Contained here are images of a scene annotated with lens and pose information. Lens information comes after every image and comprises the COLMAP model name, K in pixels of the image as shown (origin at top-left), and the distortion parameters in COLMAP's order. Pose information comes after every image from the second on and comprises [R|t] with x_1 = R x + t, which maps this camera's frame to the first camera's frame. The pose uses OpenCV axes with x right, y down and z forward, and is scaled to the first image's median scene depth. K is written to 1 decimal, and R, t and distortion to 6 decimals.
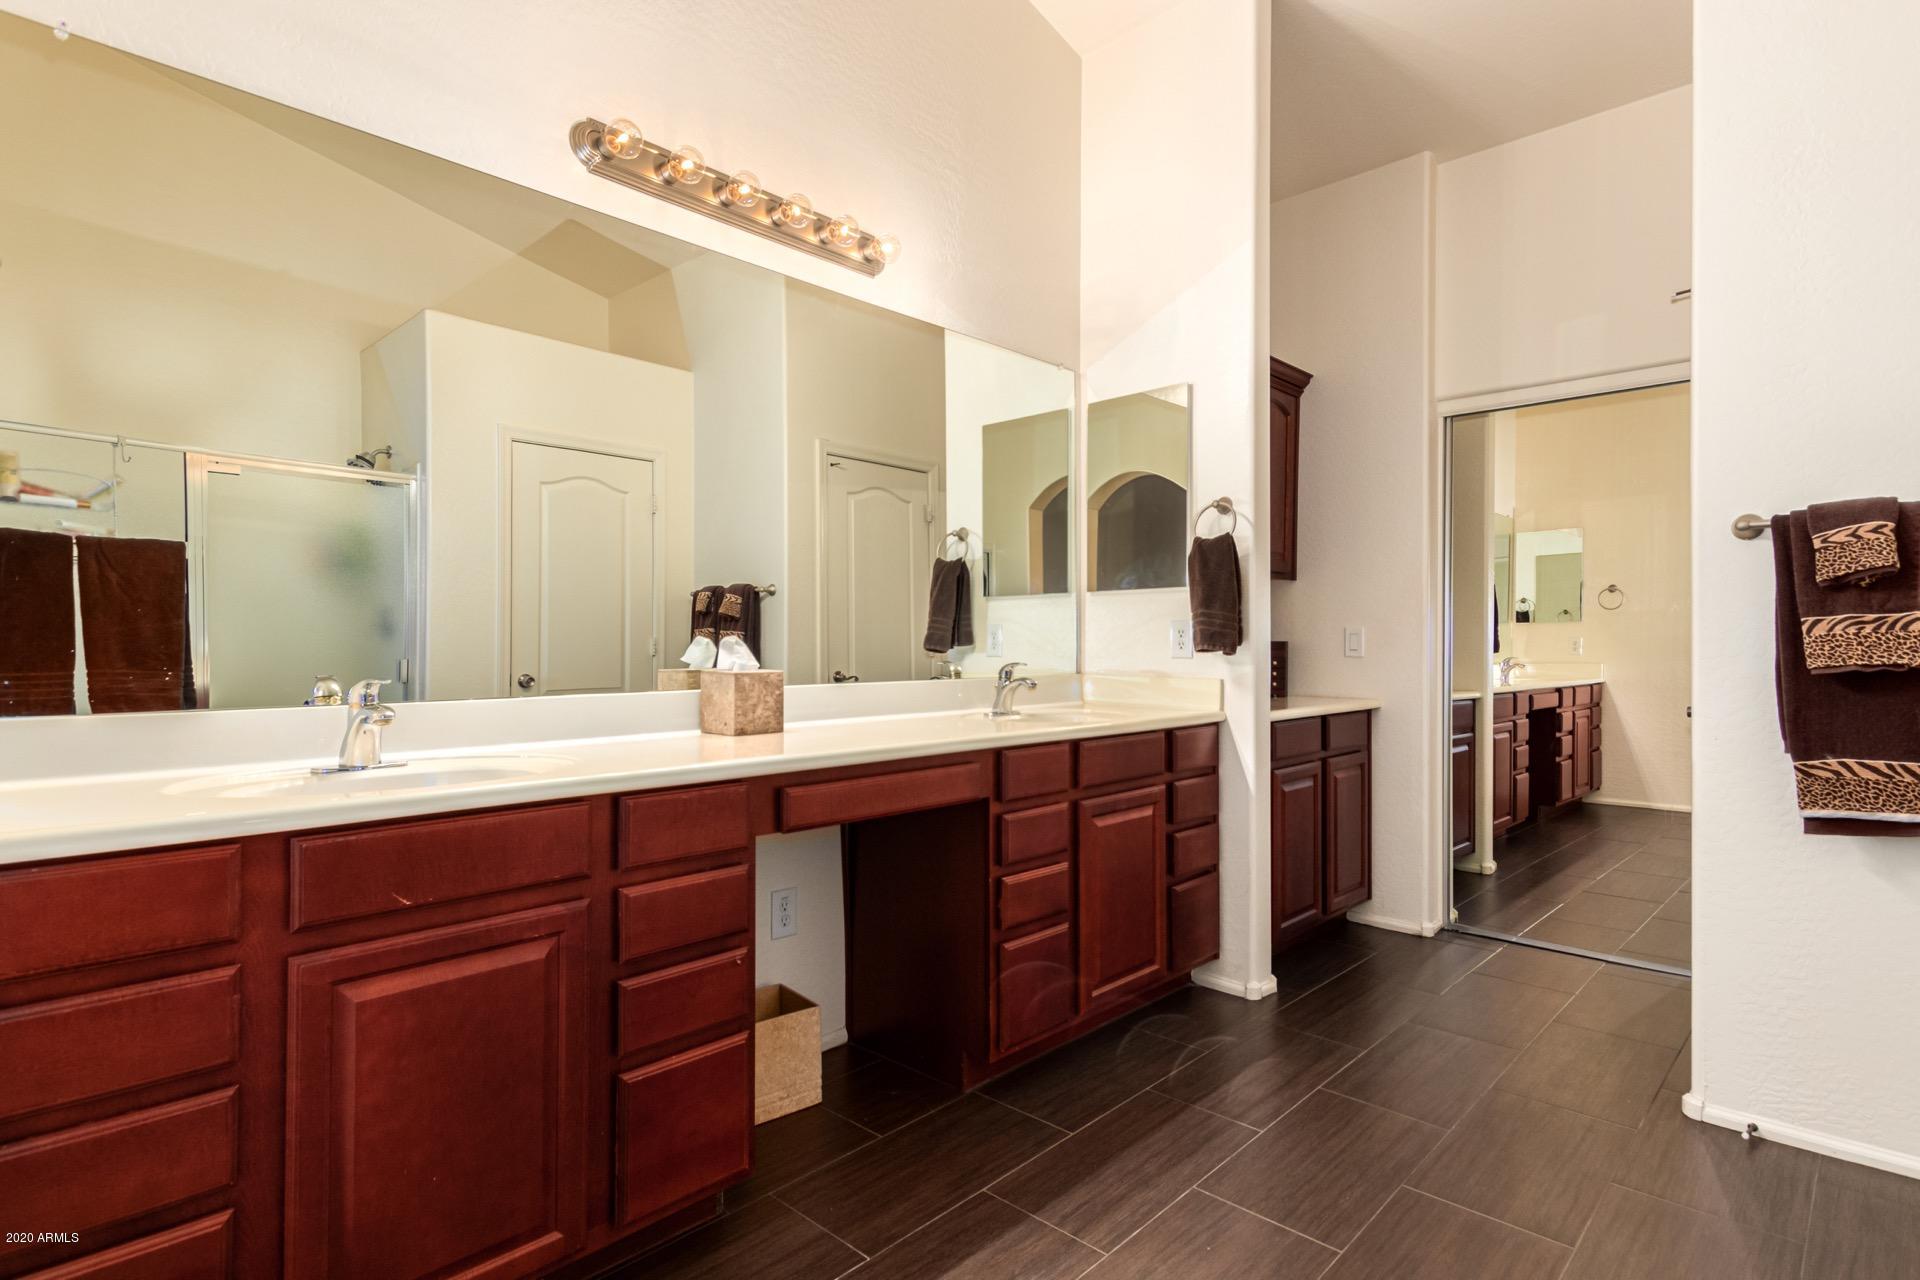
lens RADIAL K [[970.0, 0, 956.3], [0, 970.0, 647.8], [0, 0, 1]] dist [0.017591, 0.000586]
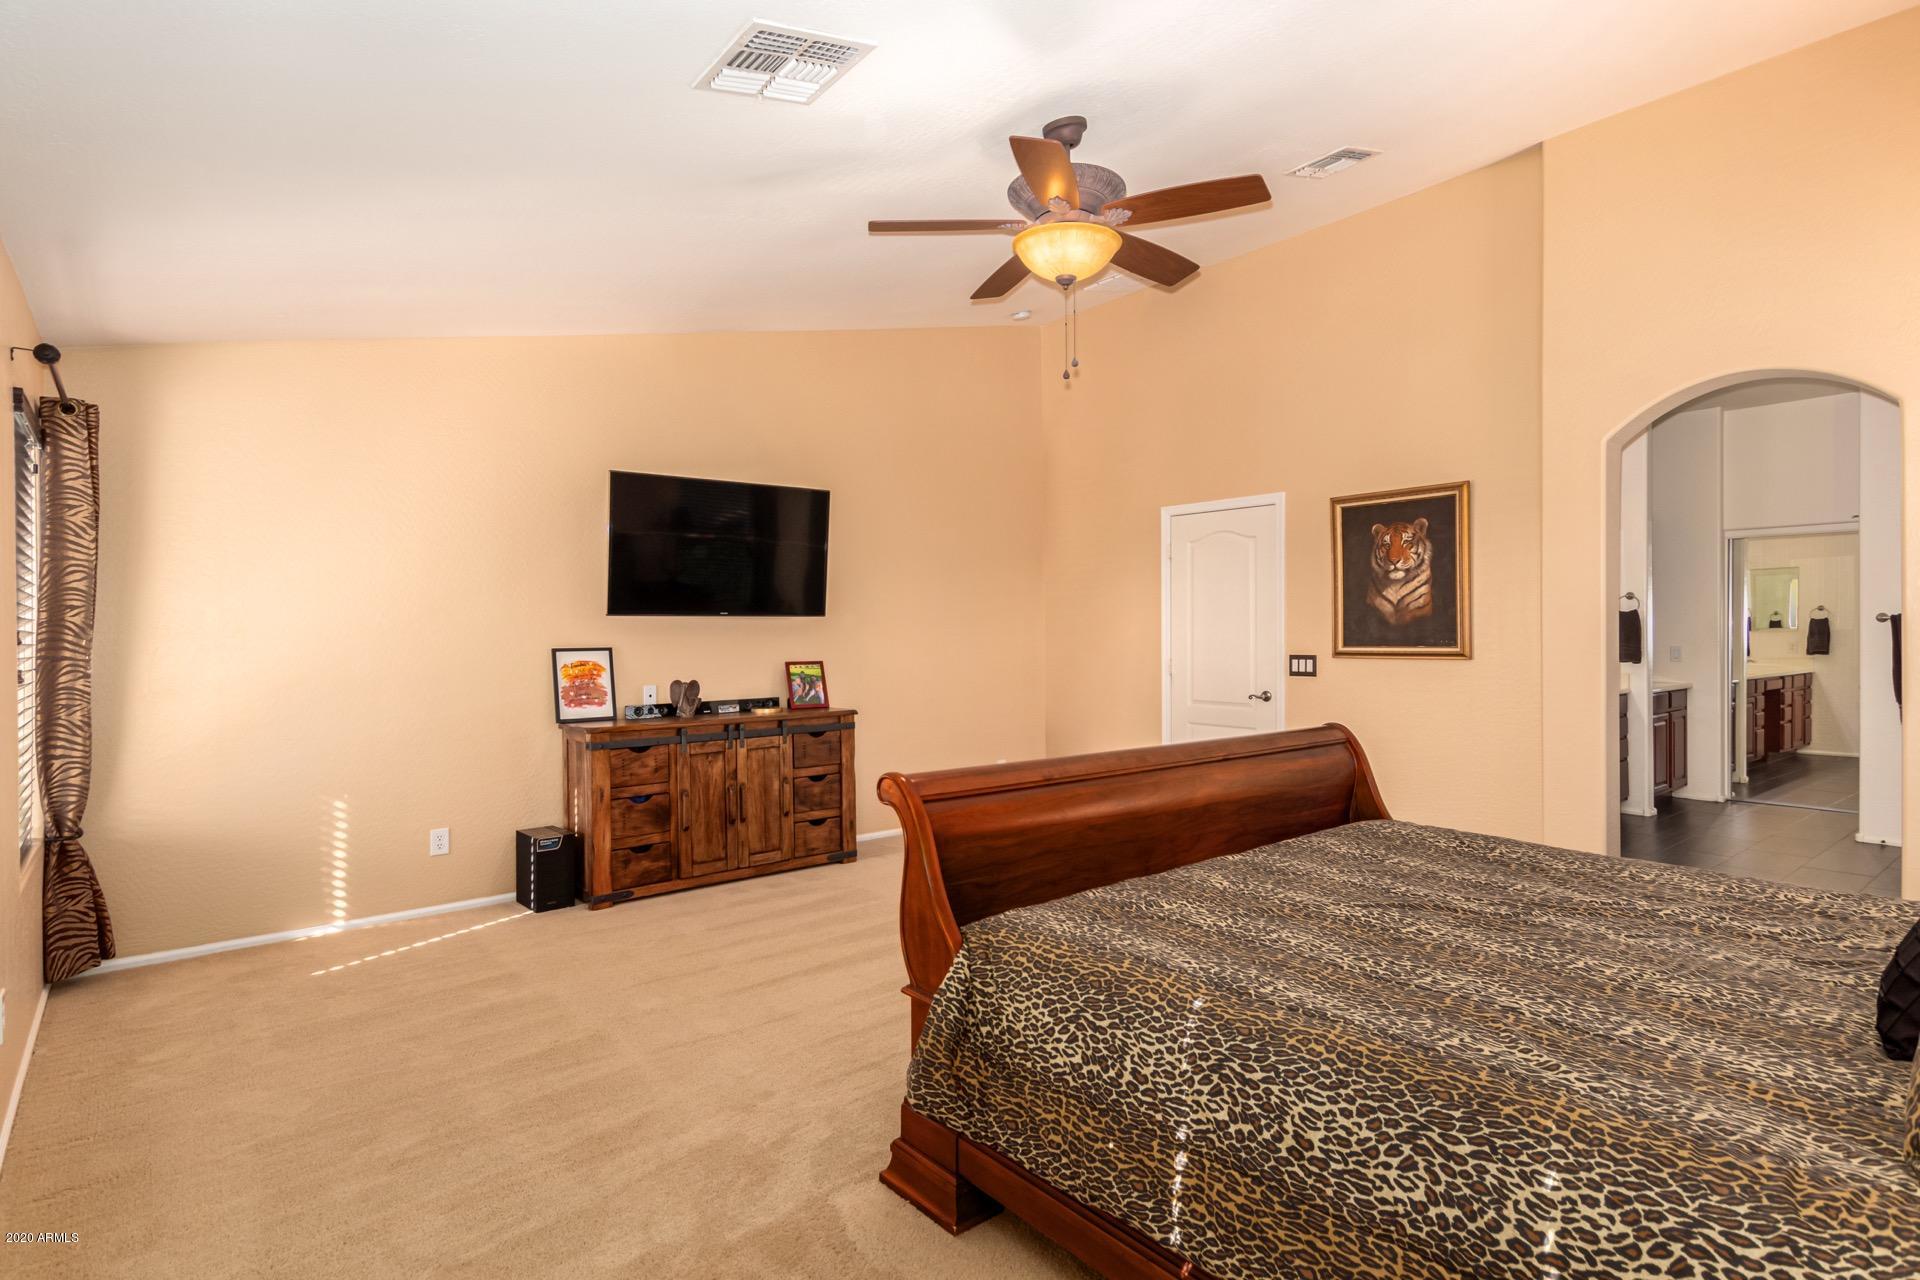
lens RADIAL K [[967.7, 0, 952.9], [0, 967.7, 646.7], [0, 0, 1]] dist [0.000042, -0.000361]
pose [[0.991094, -0.007415, -0.132961, -0.885207], [0.008497, 0.999935, 0.007575, -0.053039], [0.132896, -0.008637, 0.991092, -1.275554]]
